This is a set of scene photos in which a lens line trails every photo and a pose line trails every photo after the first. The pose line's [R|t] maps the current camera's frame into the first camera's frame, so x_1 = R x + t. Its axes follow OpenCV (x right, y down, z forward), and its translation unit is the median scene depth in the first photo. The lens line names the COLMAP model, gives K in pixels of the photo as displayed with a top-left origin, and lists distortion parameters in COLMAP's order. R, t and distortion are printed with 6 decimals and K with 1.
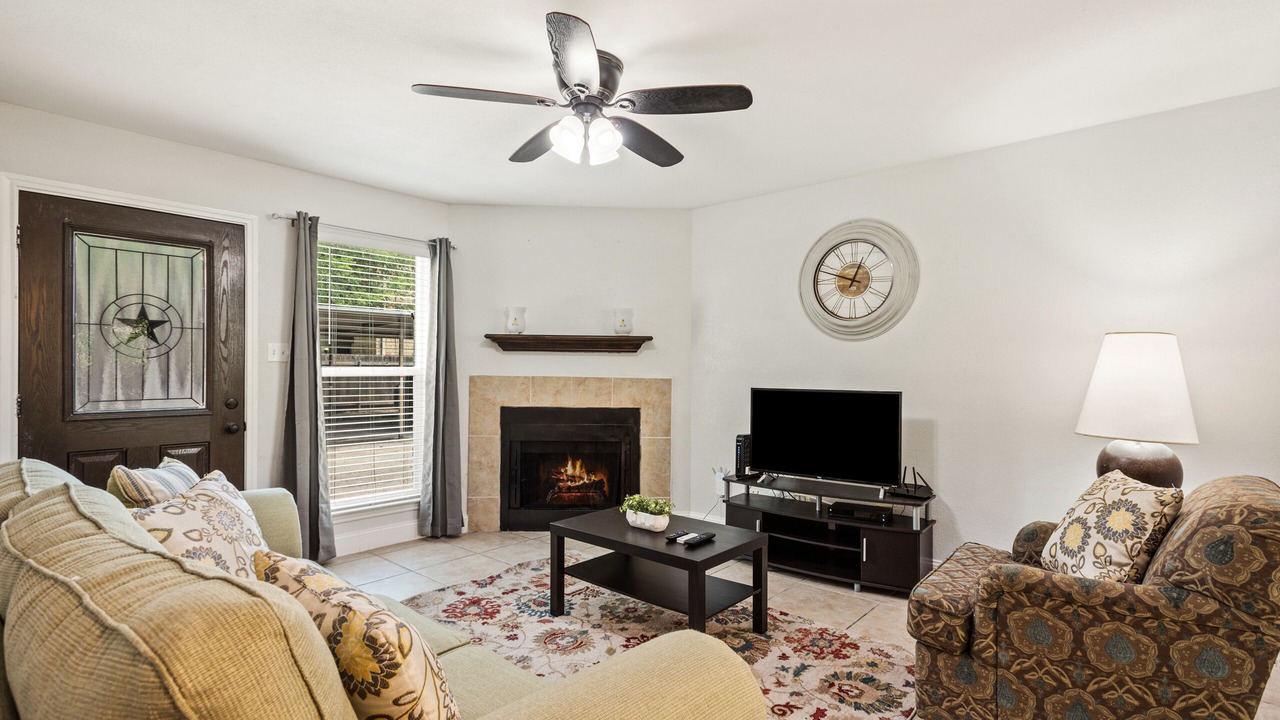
lens RADIAL K [[603.8, 0, 641.7], [0, 603.8, 366.8], [0, 0, 1]] dist [0.005911, 0.000186]
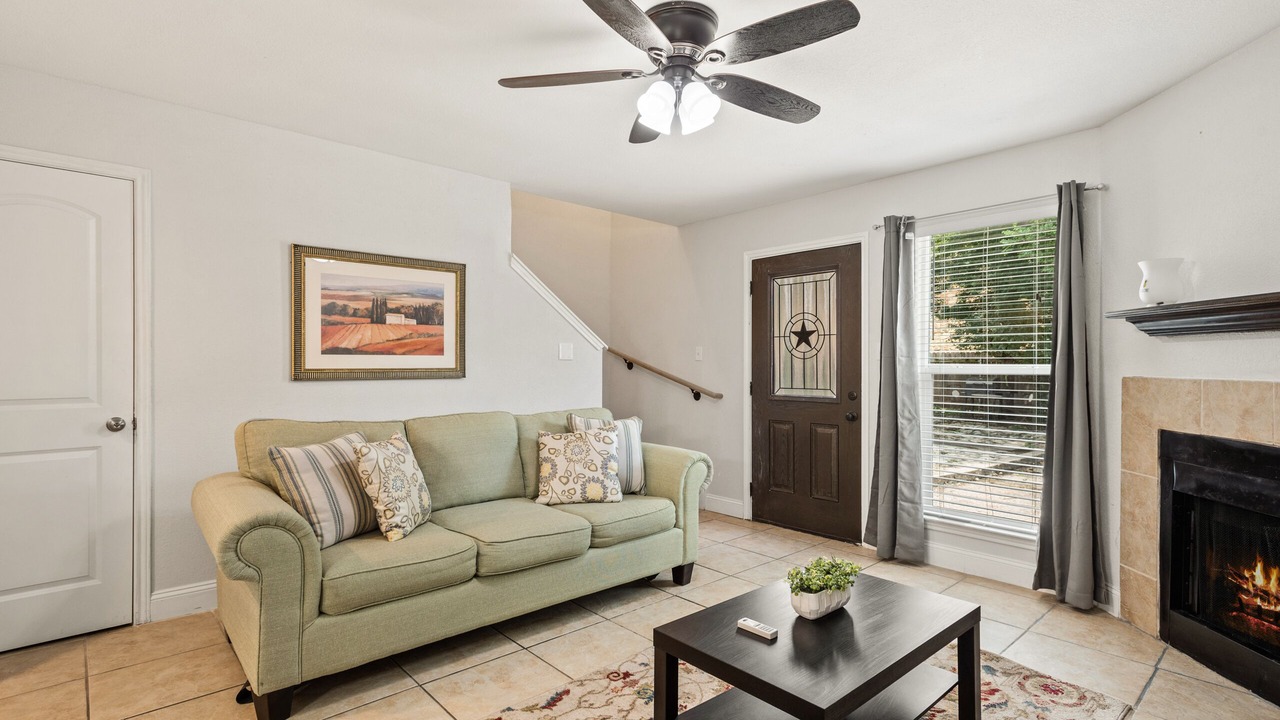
lens RADIAL K [[603.8, 0, 641.0], [0, 603.8, 360.1], [0, 0, 1]] dist [0.005911, 0.000186]
pose [[-0.122139, -0.013447, -0.992422, 0.446897], [-0.000181, 0.999909, -0.013526, 0.005697], [0.992513, -0.001472, -0.122131, 0.595354]]
